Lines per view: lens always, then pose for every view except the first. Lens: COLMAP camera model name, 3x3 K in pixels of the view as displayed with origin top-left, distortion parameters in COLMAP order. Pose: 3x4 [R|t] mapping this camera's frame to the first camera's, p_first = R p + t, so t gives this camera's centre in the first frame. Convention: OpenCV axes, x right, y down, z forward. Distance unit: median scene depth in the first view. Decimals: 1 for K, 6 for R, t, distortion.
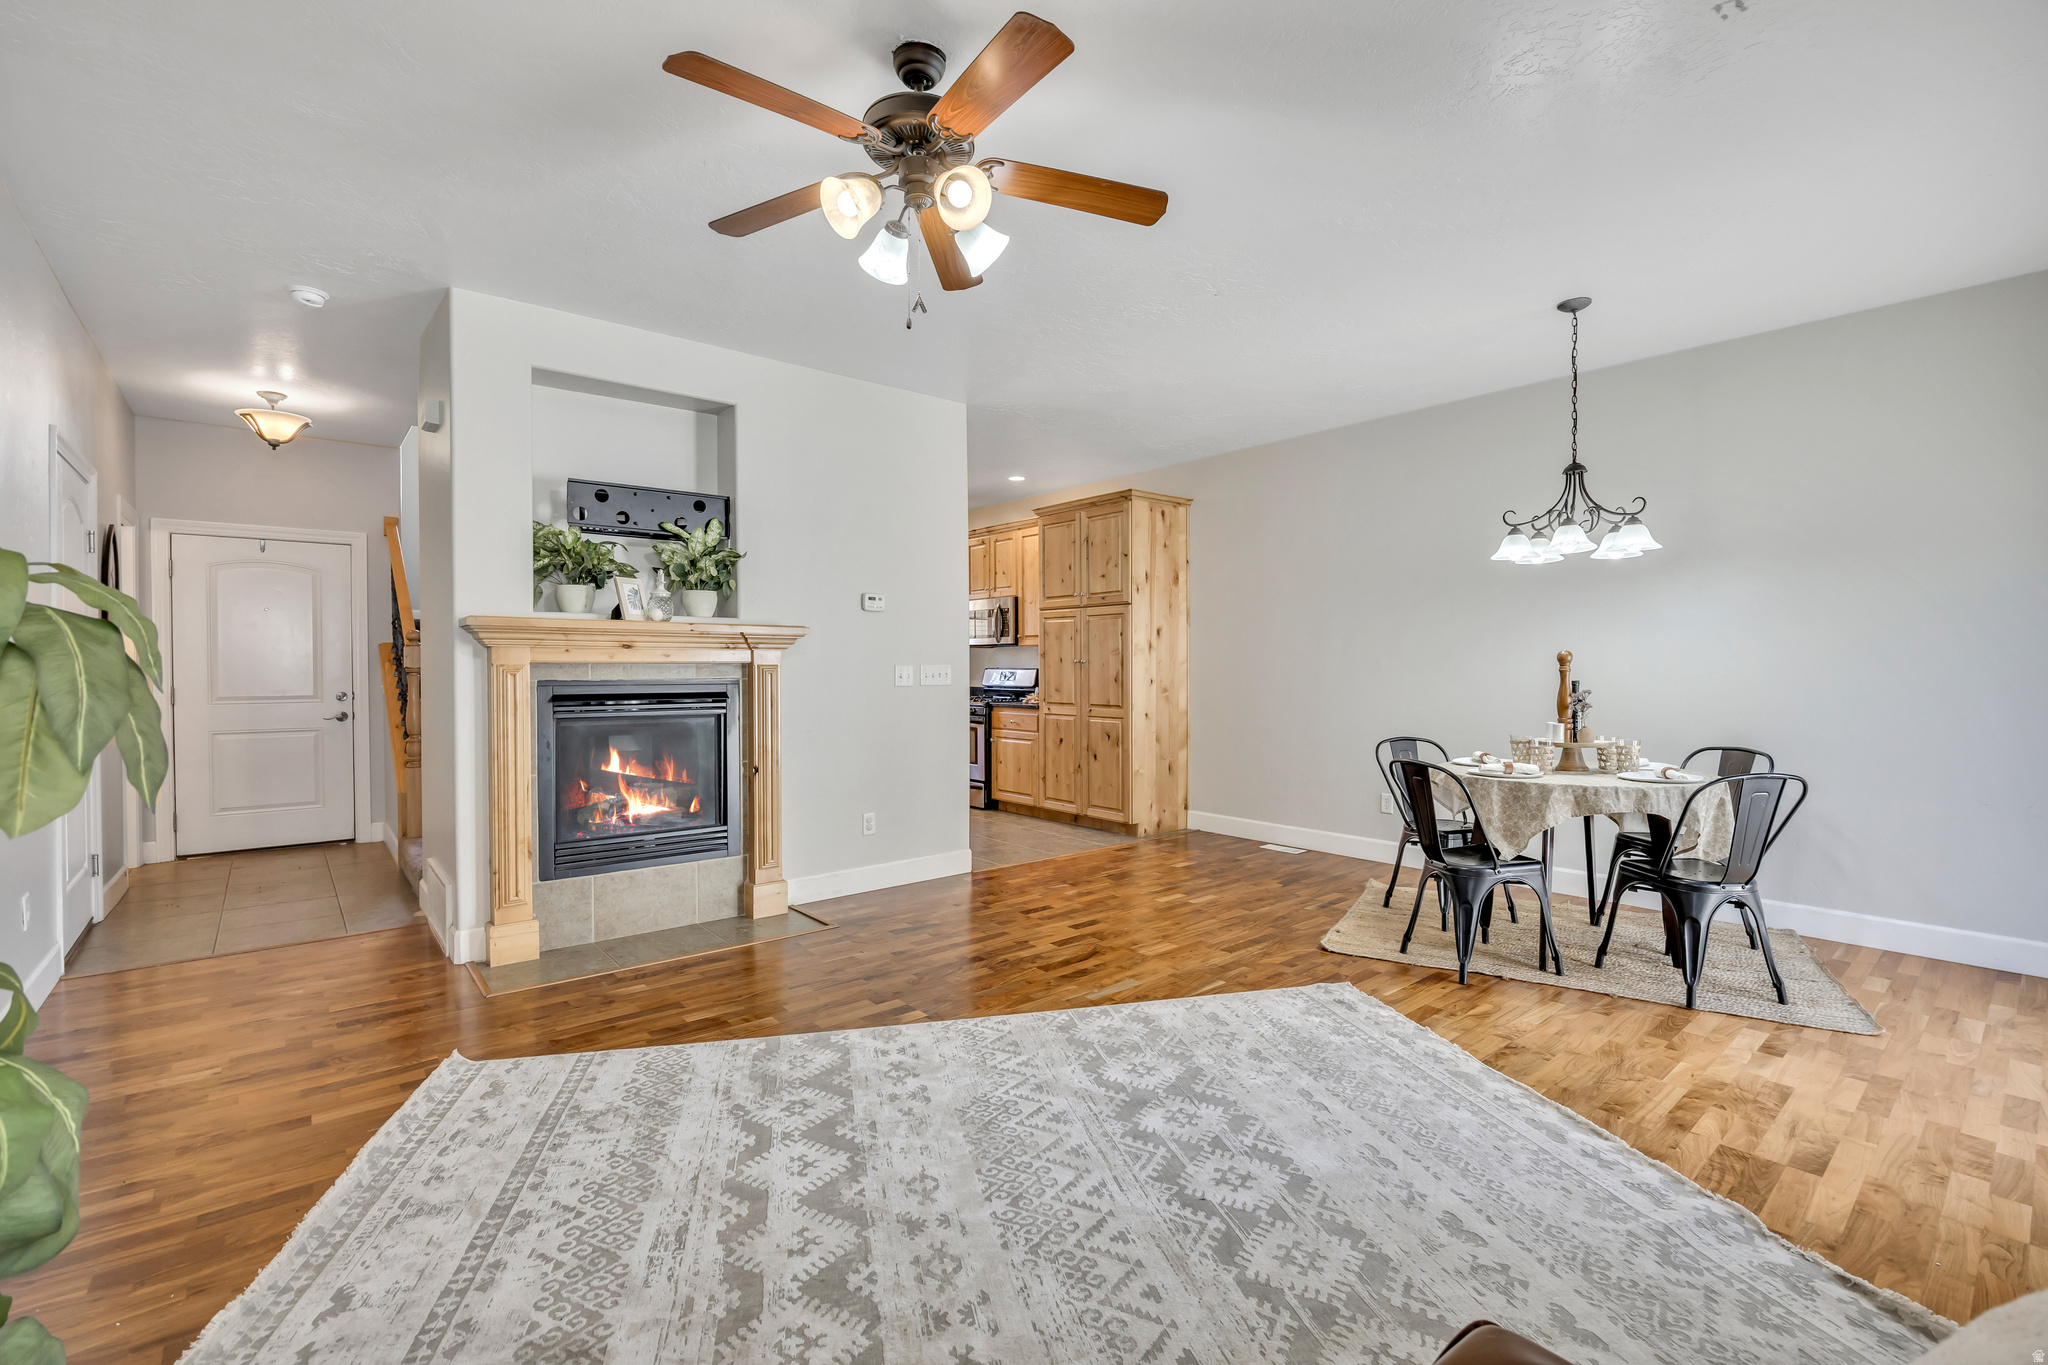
lens RADIAL K [[908.0, 0, 1013.8], [0, 908.0, 673.2], [0, 0, 1]] dist [-0.015977, 0.000837]
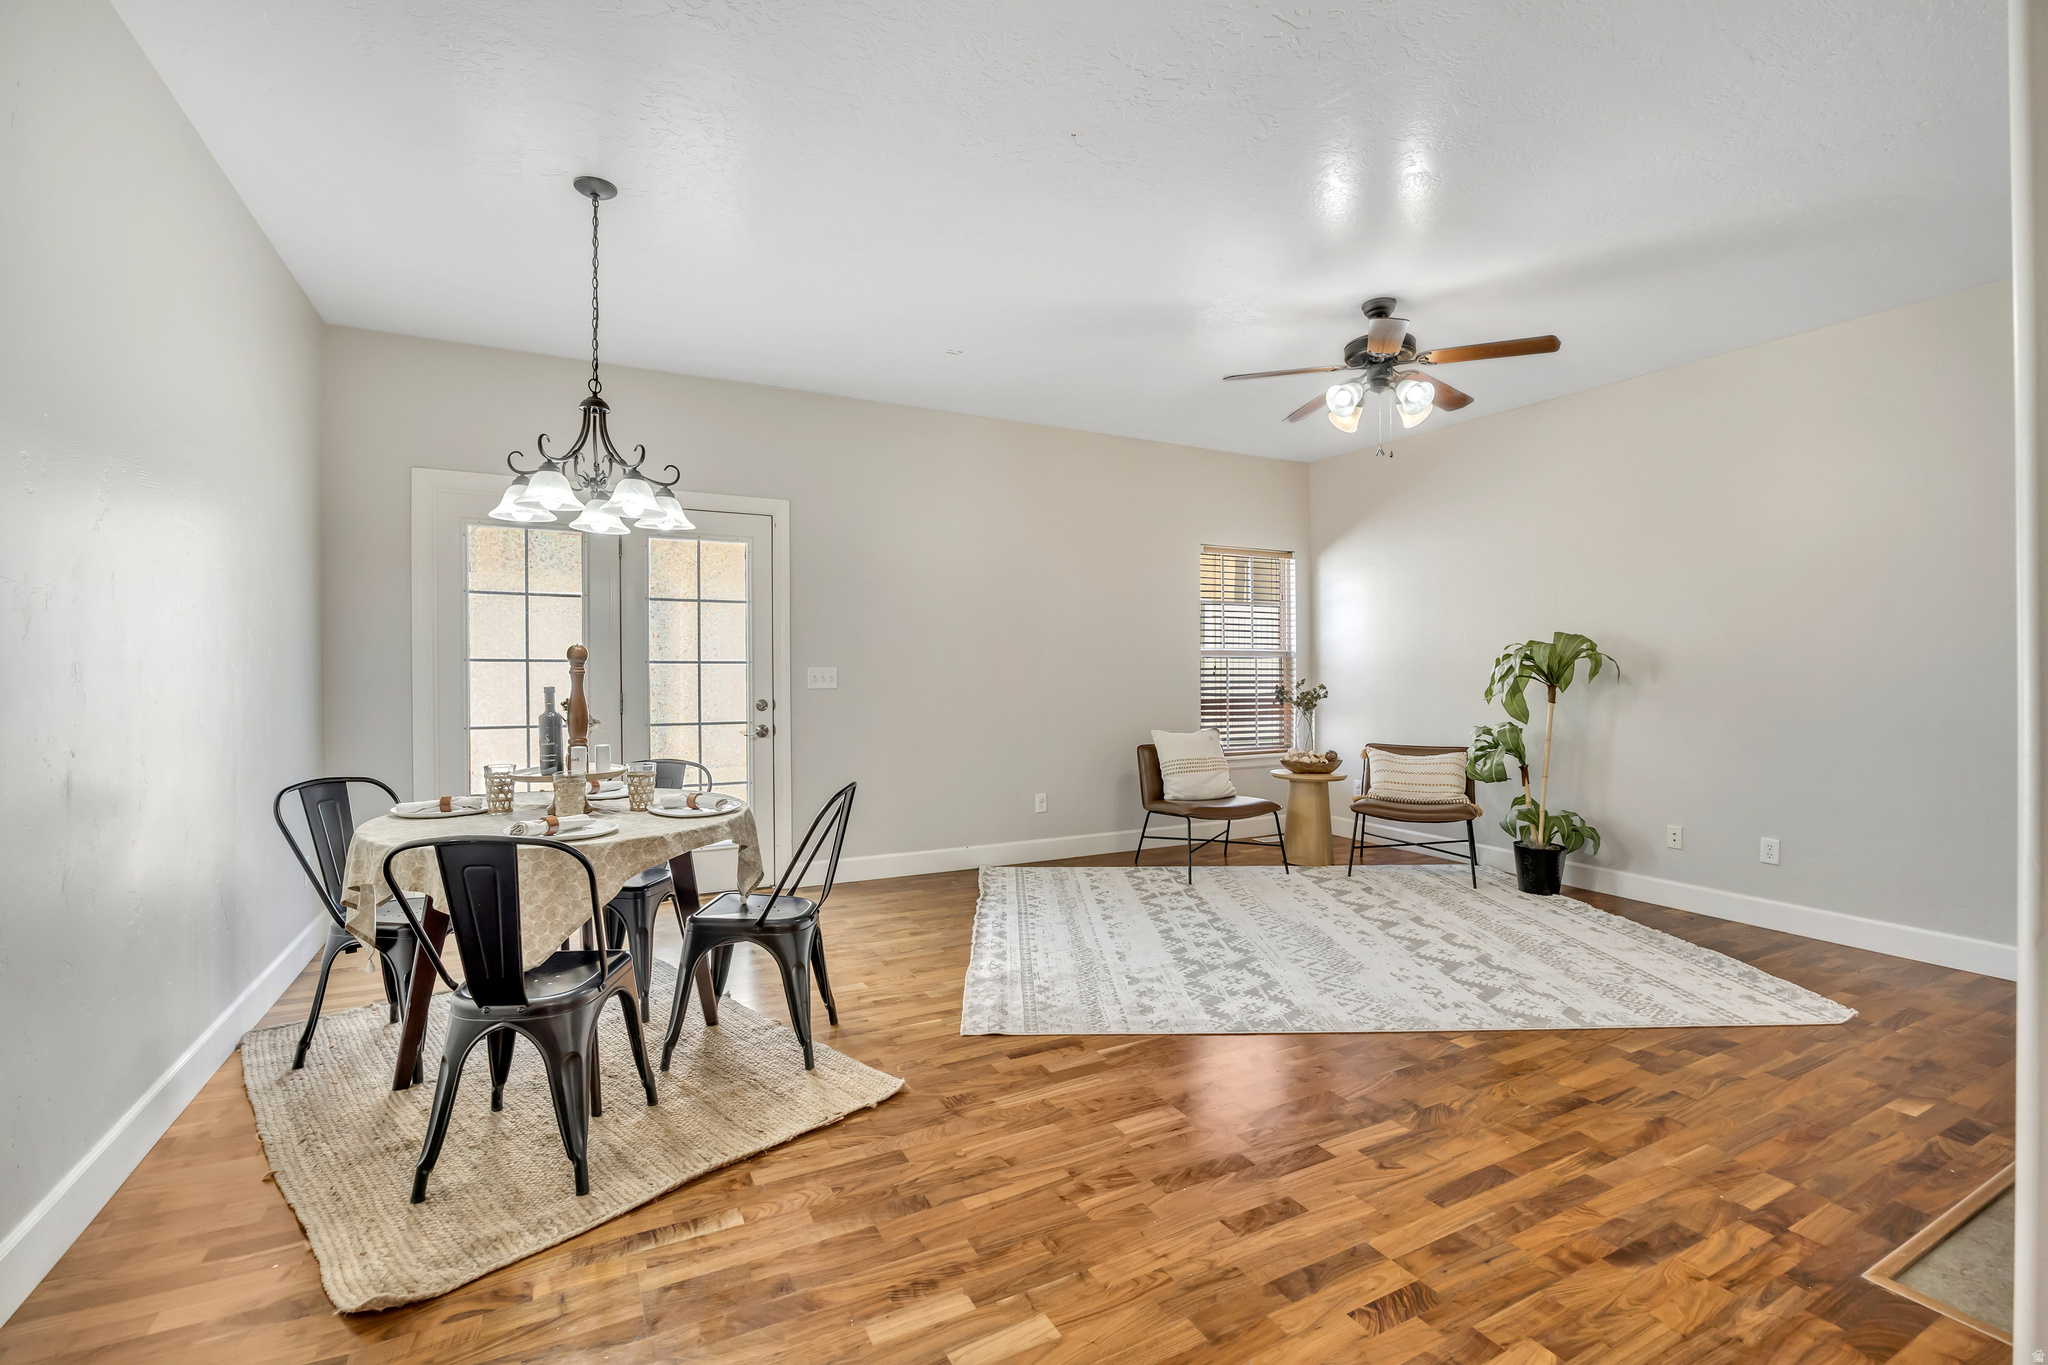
lens RADIAL K [[864.8, 0, 1015.2], [0, 864.8, 678.6], [0, 0, 1]] dist [-0.017481, -0.000039]
pose [[-0.974371, -0.002351, 0.224935, 0.143467], [0.001658, 0.999843, 0.017633, -0.014387], [-0.224941, 0.017554, -0.974214, 1.951204]]
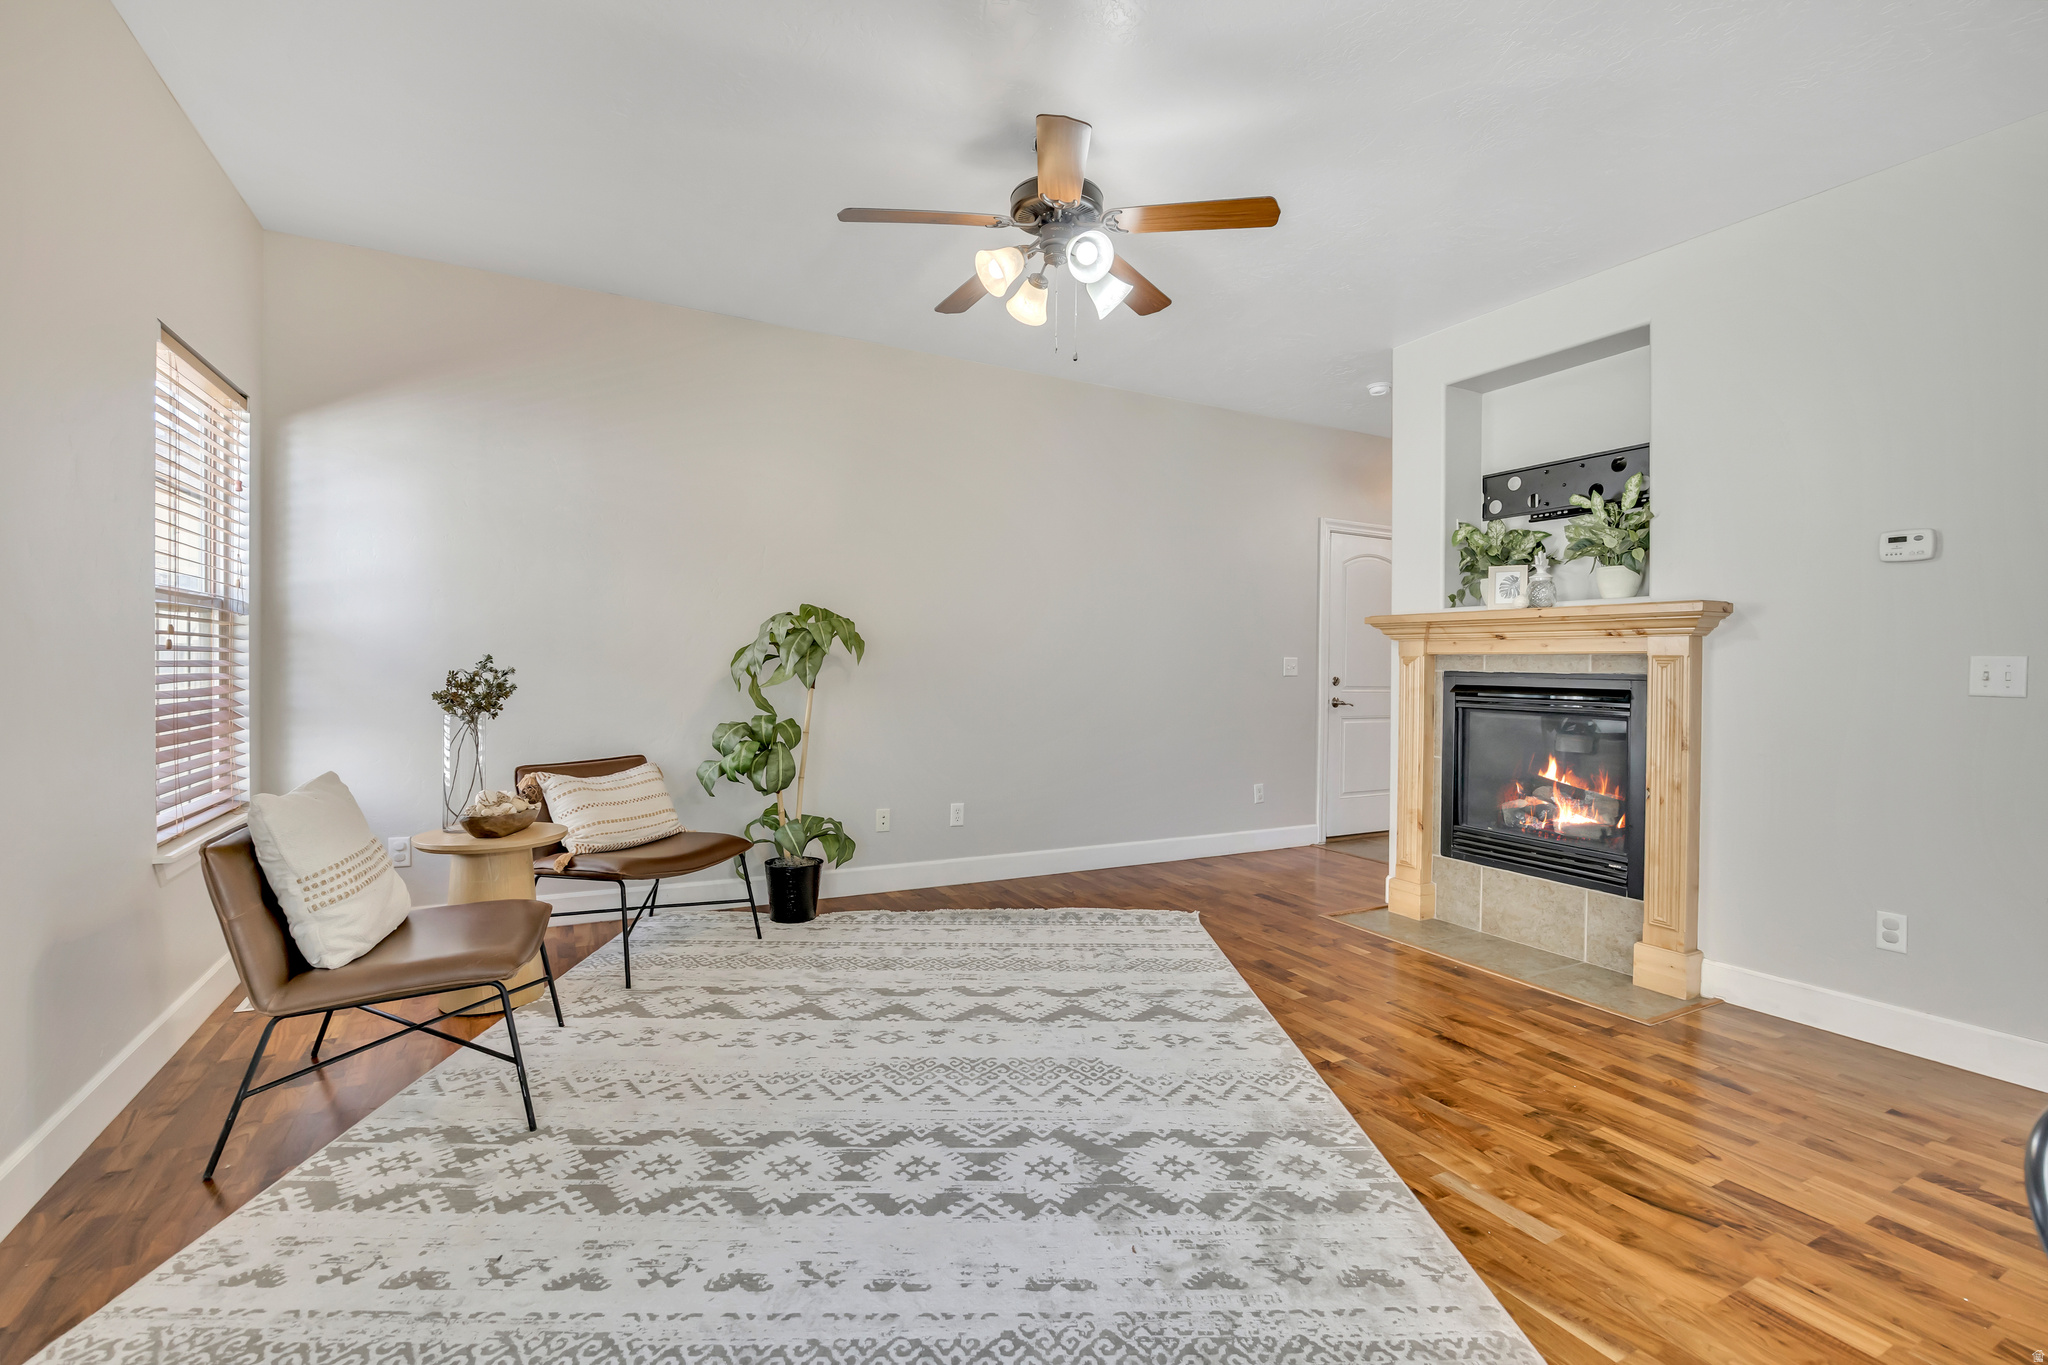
lens RADIAL K [[908.0, 0, 1013.8], [0, 908.0, 673.2], [0, 0, 1]] dist [-0.015977, 0.000837]
pose [[-0.219717, 0.005473, -0.975548, 0.786122], [-0.021911, 0.999704, 0.010543, 0.012612], [0.975318, 0.023691, -0.219532, 0.881521]]
